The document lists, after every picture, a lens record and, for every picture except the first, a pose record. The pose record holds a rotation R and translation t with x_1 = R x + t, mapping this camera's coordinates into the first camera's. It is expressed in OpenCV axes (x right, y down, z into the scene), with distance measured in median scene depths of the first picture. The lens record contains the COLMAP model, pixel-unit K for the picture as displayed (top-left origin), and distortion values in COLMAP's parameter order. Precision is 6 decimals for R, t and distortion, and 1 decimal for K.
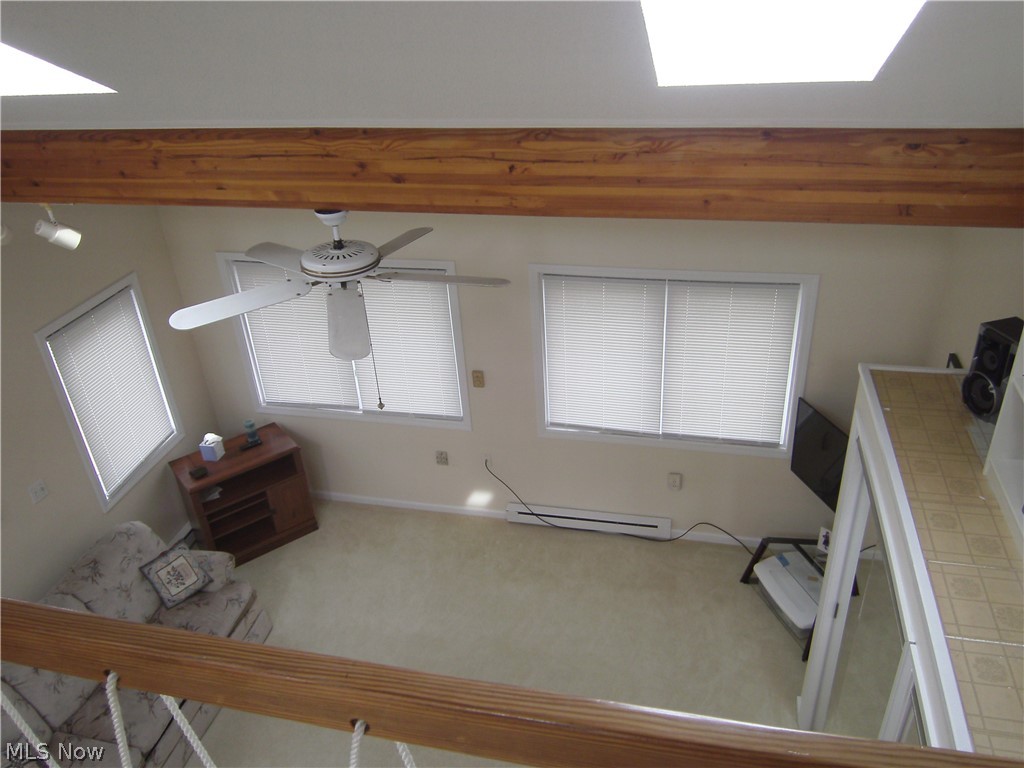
lens RADIAL K [[808.1, 0, 512.0], [0, 808.1, 384.0], [0, 0, 1]] dist [0.011098, -0.083829]
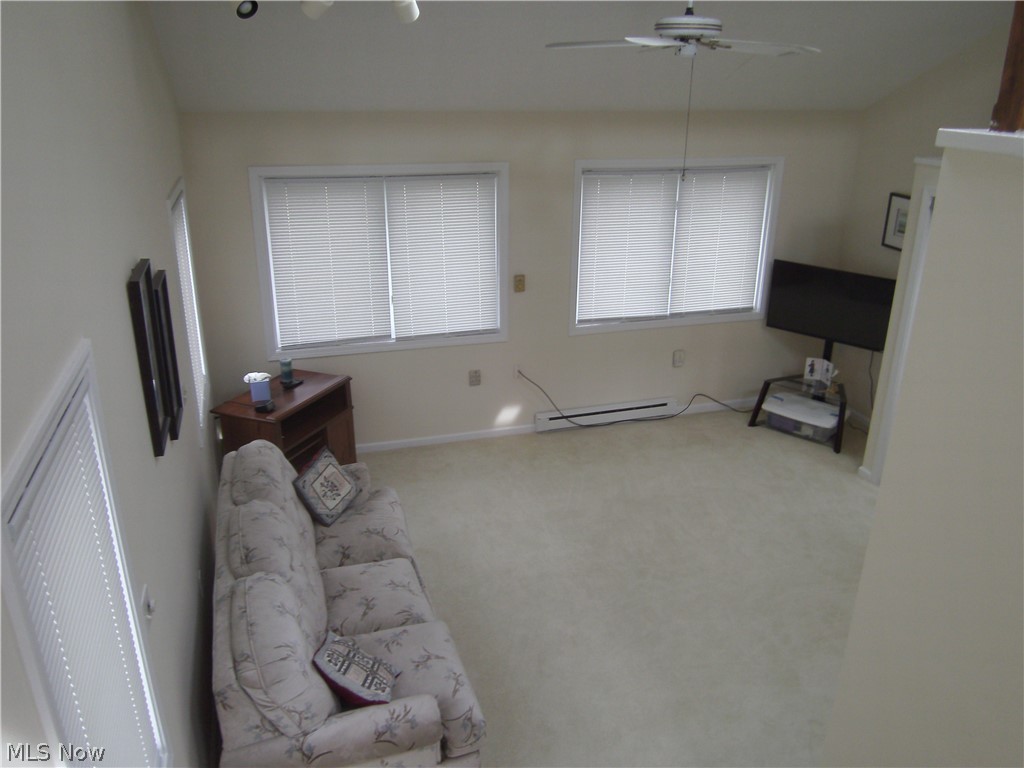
lens RADIAL K [[808.1, 0, 512.0], [0, 808.1, 384.0], [0, 0, 1]] dist [0.011098, -0.083829]
pose [[0.858946, -0.125479, 0.496453, -0.603390], [0.203330, 0.973380, -0.105771, 0.236795], [-0.469966, 0.191796, 0.861595, 0.118432]]
